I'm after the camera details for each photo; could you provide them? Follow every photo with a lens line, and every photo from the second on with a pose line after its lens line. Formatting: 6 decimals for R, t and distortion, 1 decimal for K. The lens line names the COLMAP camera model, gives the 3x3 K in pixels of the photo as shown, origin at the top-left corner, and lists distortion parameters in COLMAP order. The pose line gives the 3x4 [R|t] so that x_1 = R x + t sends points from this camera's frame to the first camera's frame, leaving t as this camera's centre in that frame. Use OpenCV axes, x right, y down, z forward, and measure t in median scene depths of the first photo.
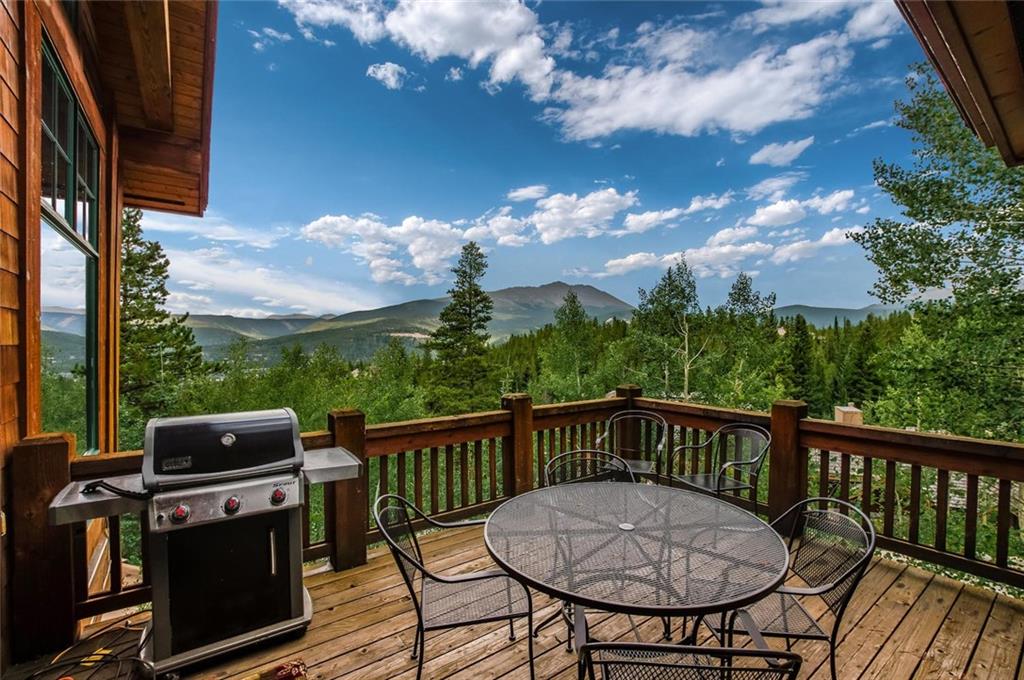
lens RADIAL K [[456.8, 0, 525.2], [0, 456.8, 340.6], [0, 0, 1]] dist [-0.021334, 0.005108]
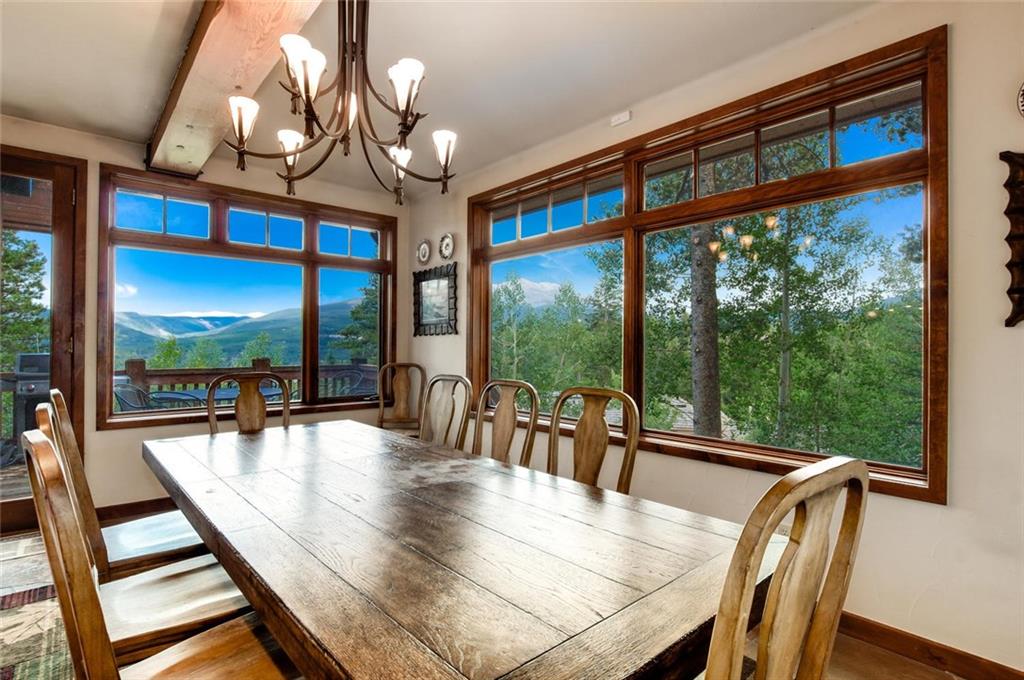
lens RADIAL K [[510.5, 0, 512.0], [0, 510.5, 340.0], [0, 0, 1]] dist [-0.000088, 0.000540]
pose [[0.998050, 0.005248, 0.062201, 0.243686], [-0.004818, 0.999963, -0.007062, 0.020769], [-0.062236, 0.006748, 0.998039, -0.281527]]
